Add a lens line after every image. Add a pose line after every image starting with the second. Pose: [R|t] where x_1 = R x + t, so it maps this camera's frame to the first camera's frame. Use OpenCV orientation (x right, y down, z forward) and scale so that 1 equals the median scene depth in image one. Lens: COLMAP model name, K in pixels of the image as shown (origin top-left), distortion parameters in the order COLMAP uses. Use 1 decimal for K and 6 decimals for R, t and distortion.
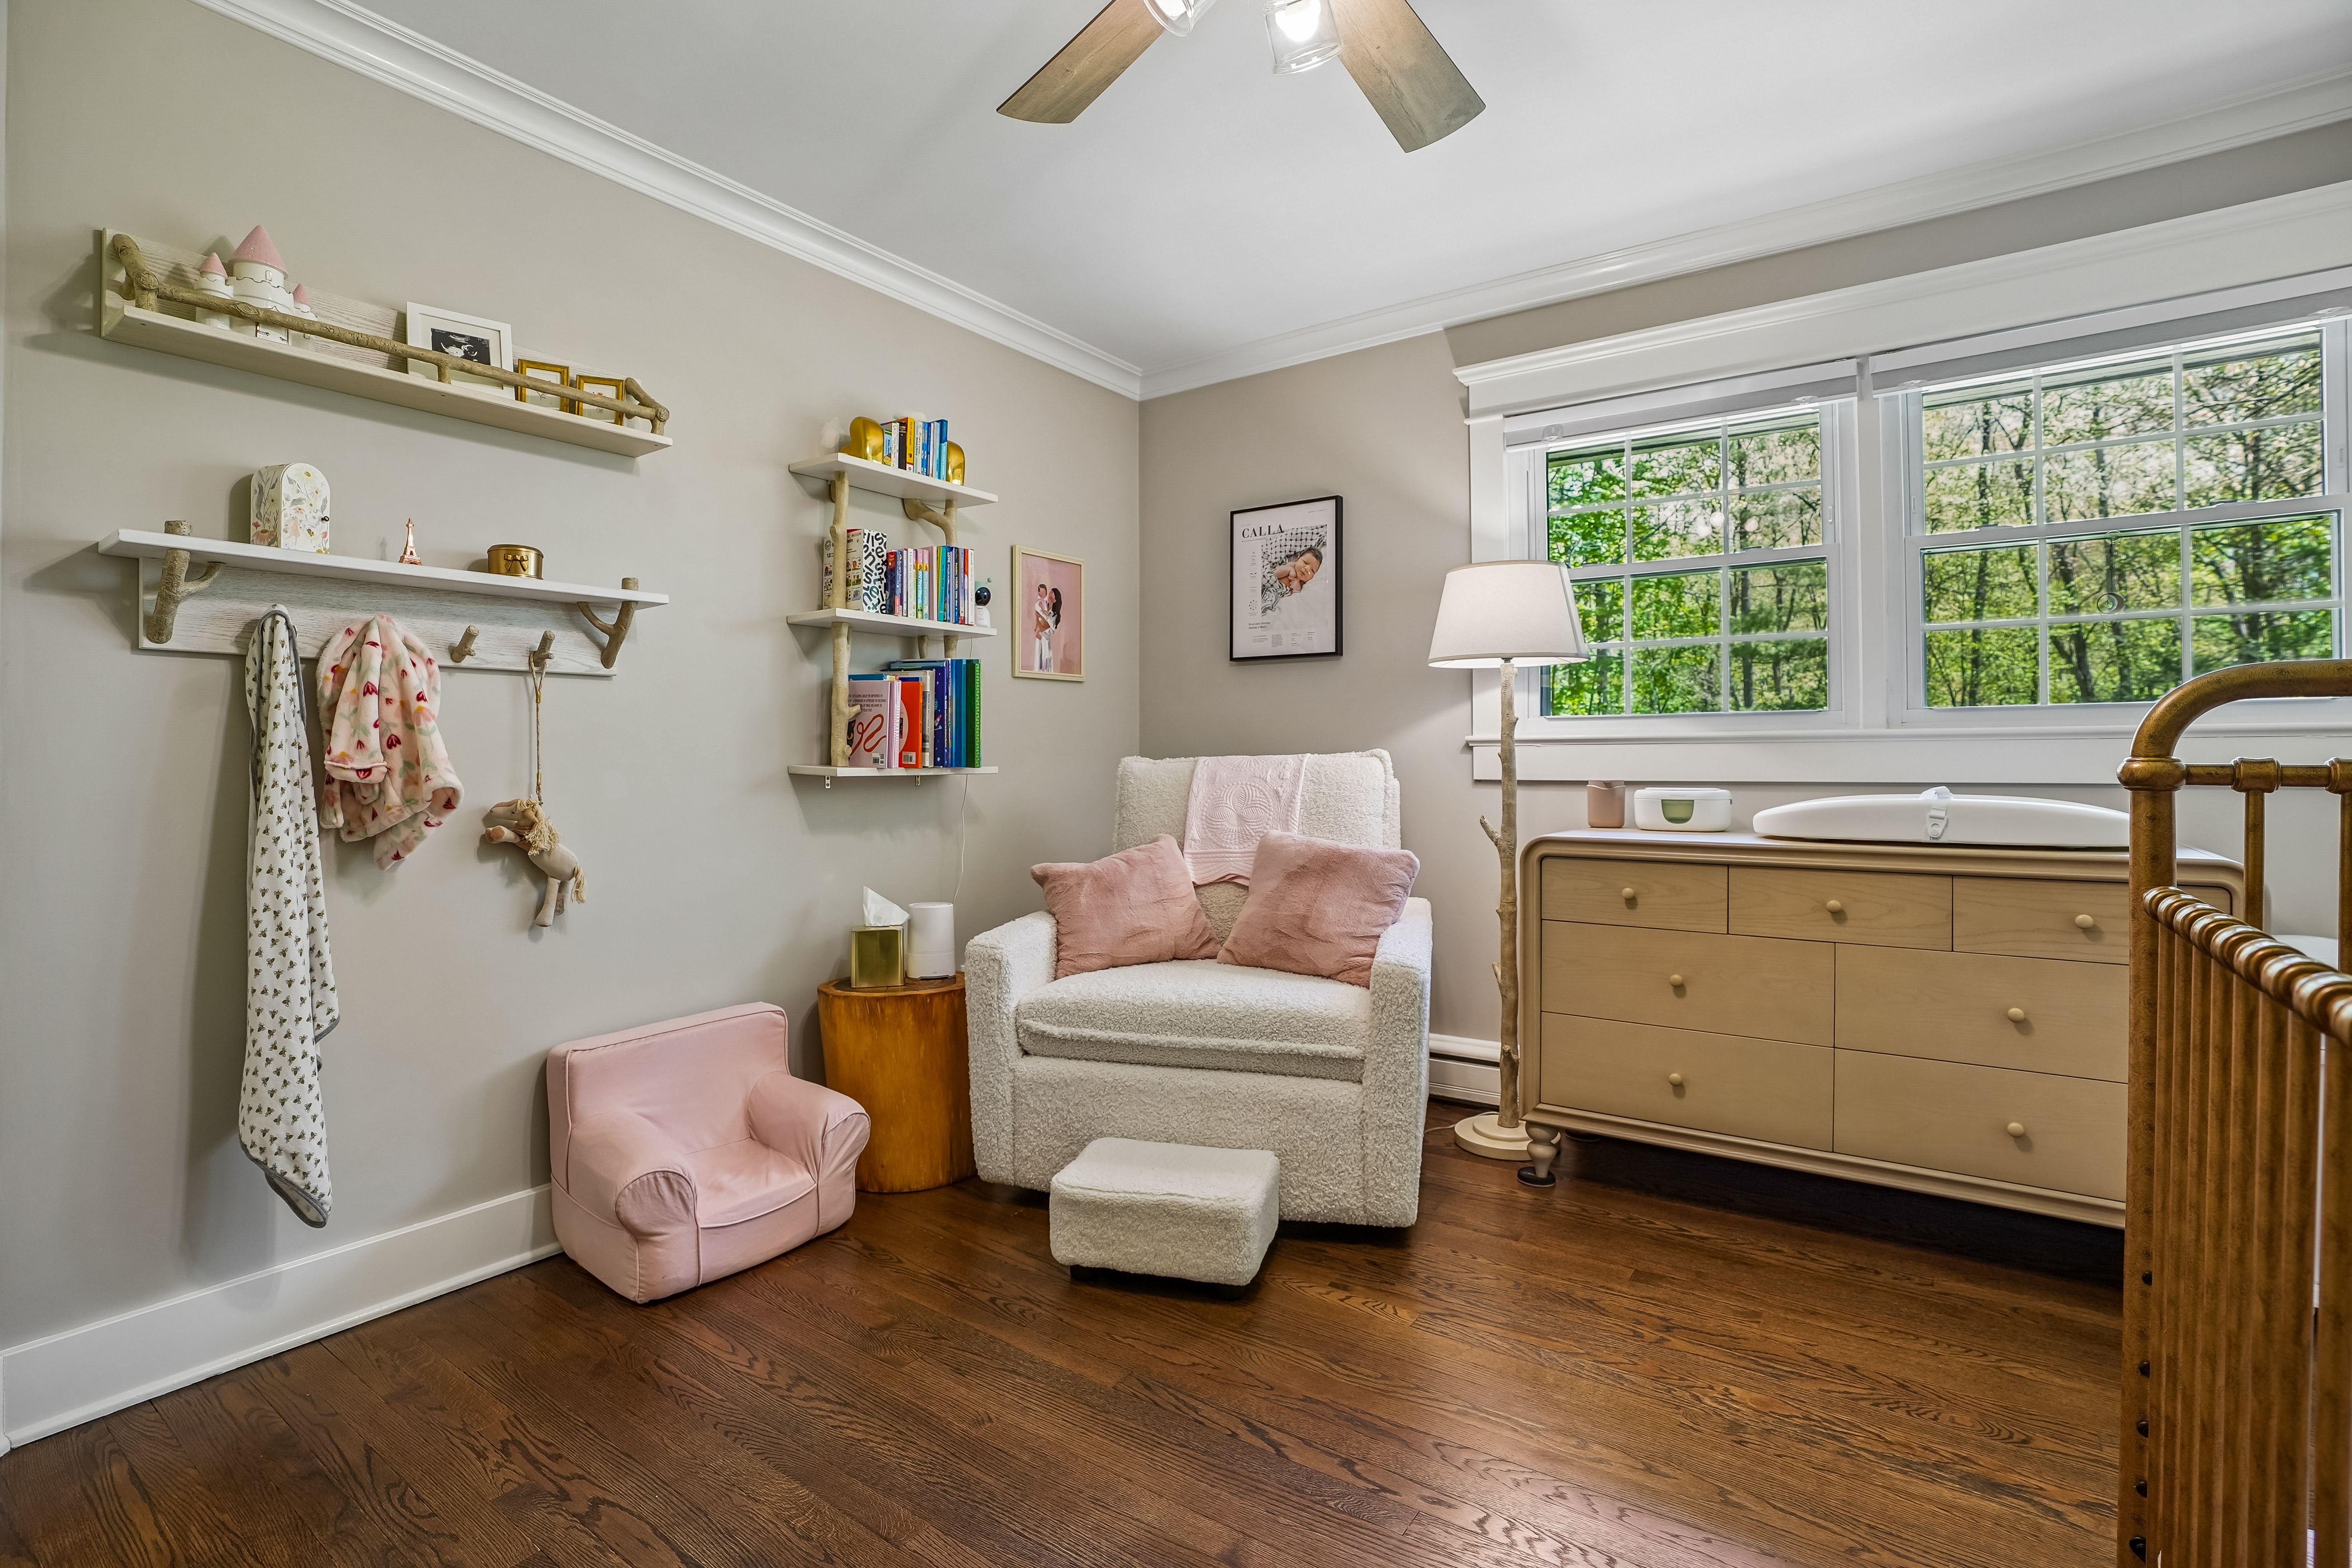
lens RADIAL K [[1098.0, 0, 1174.8], [0, 1098.0, 757.5], [0, 0, 1]] dist [-0.080734, 0.039299]
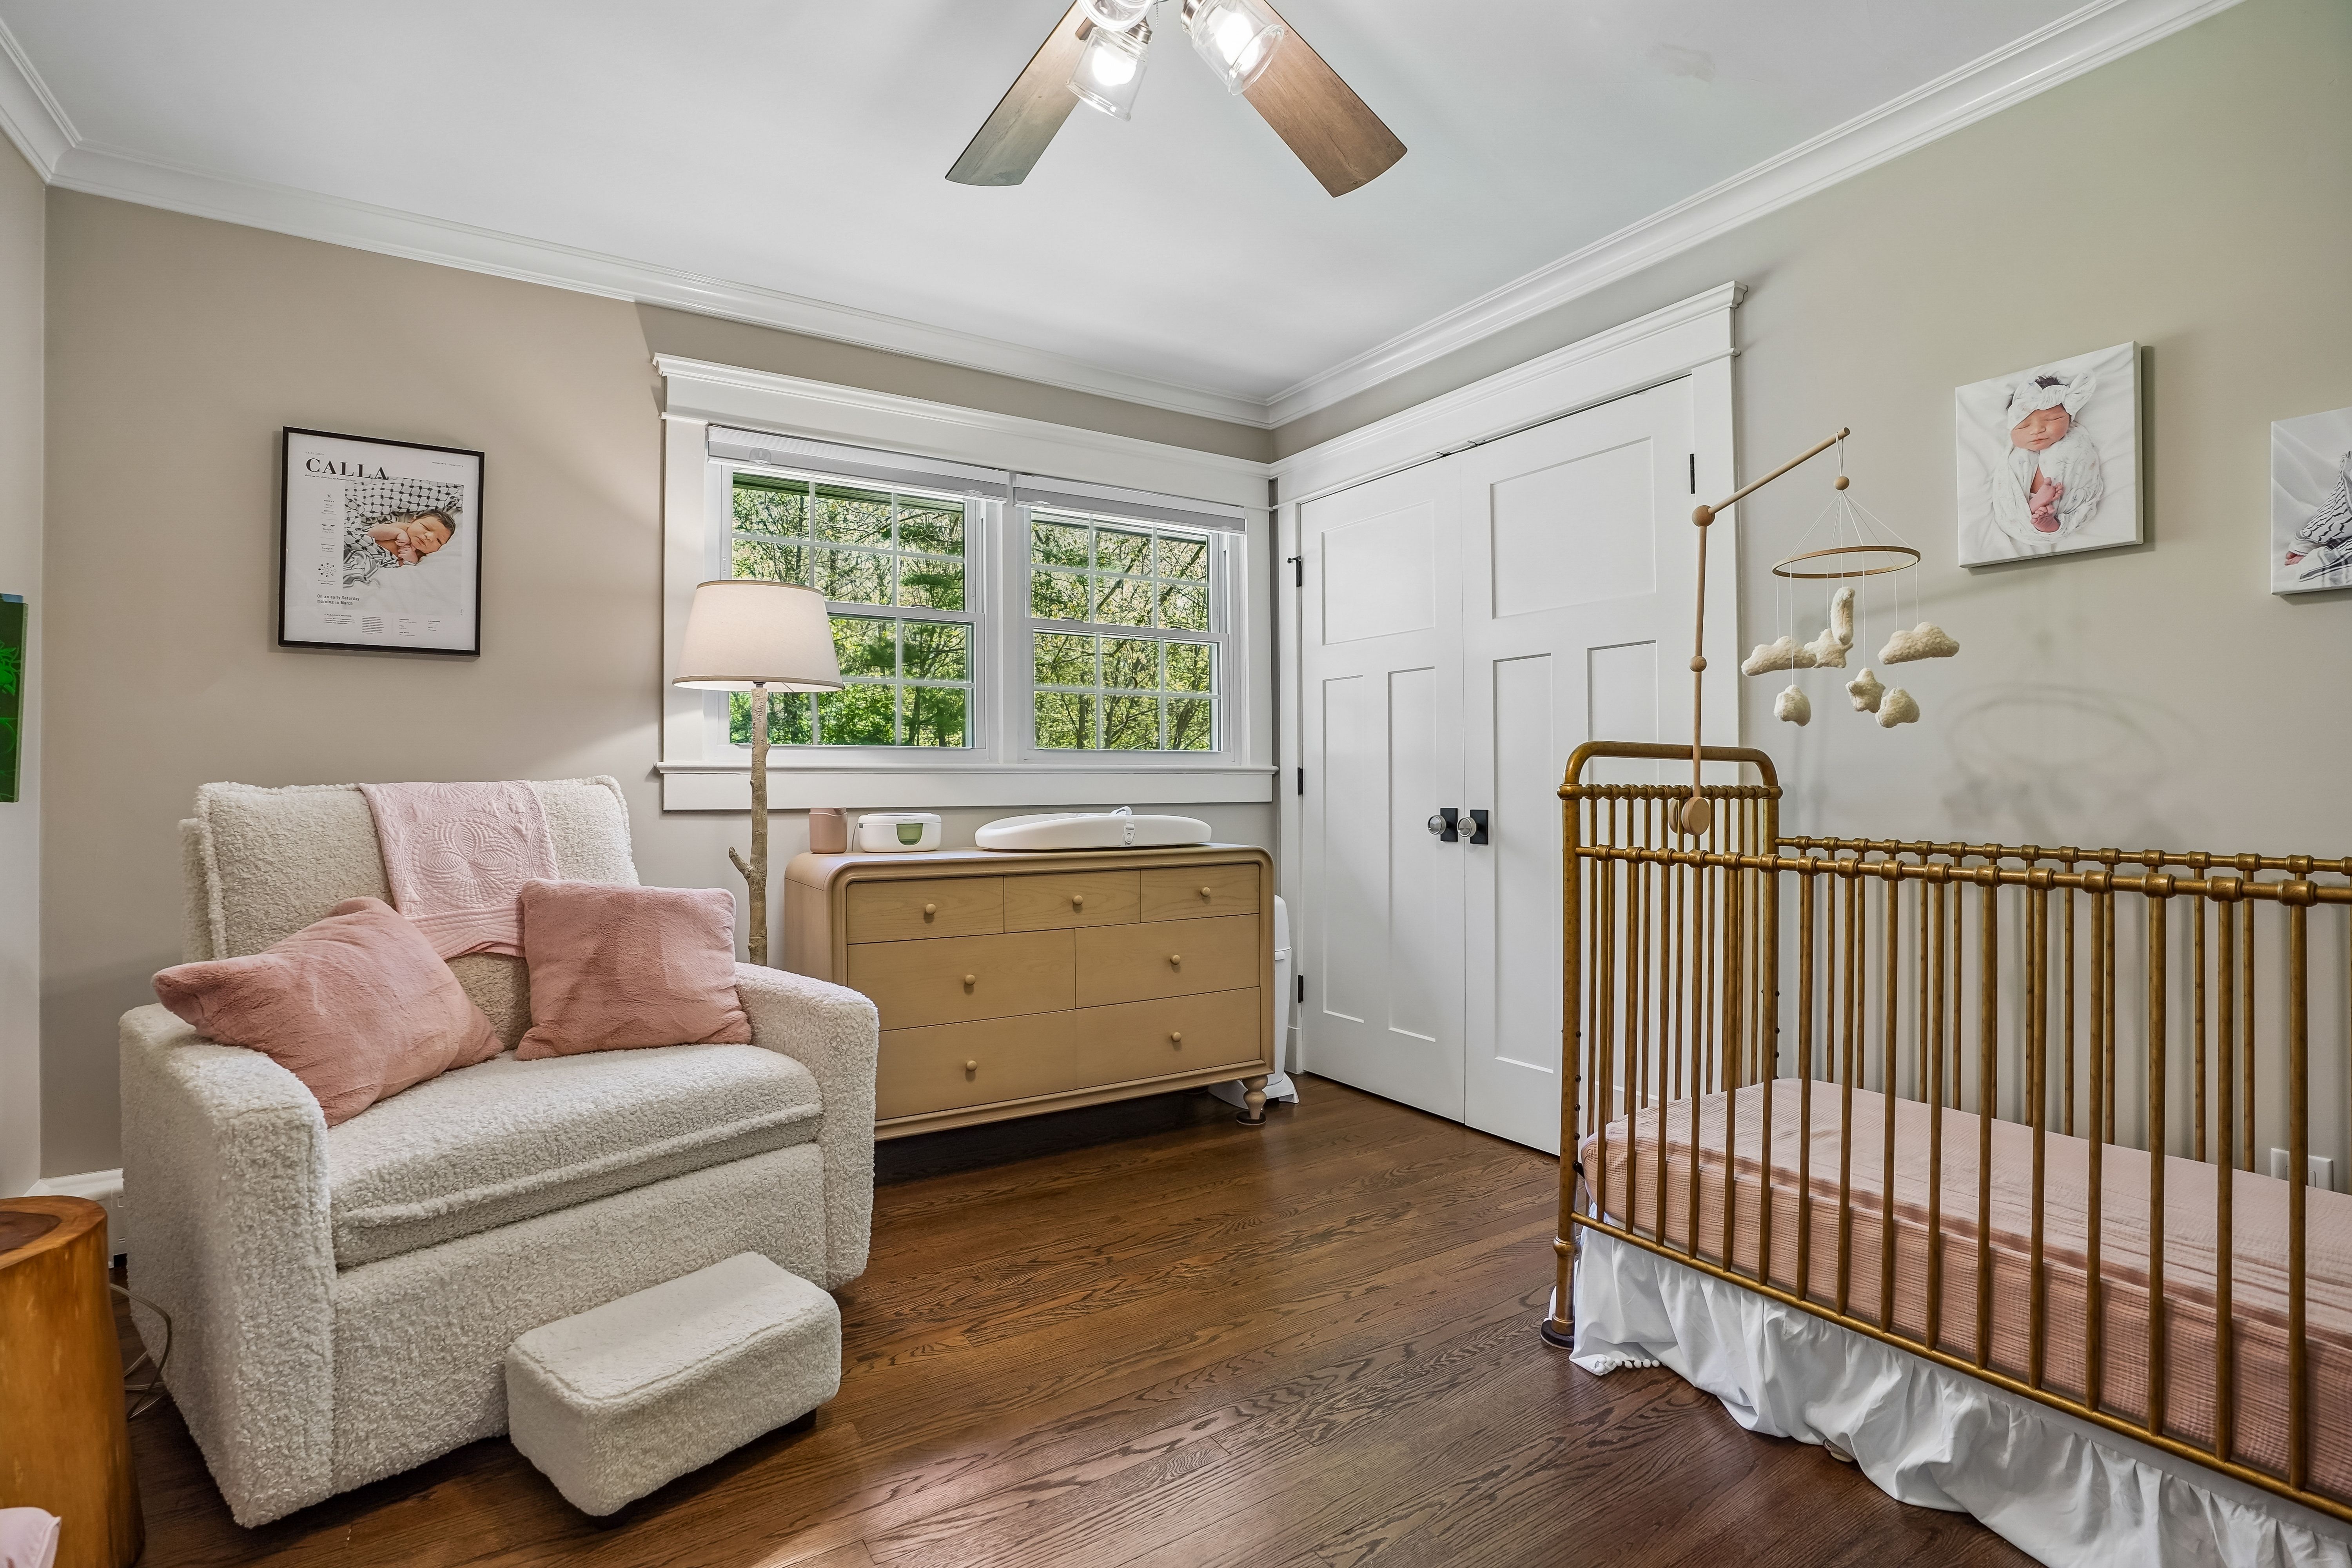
lens RADIAL K [[1077.4, 0, 1176.0], [0, 1077.4, 784.0], [0, 0, 1]] dist [-0.076856, 0.028641]
pose [[0.380648, 0.004121, 0.924711, -0.453249], [0.000753, 0.999988, -0.004766, 0.003738], [-0.924720, 0.002511, 0.380640, 0.322376]]
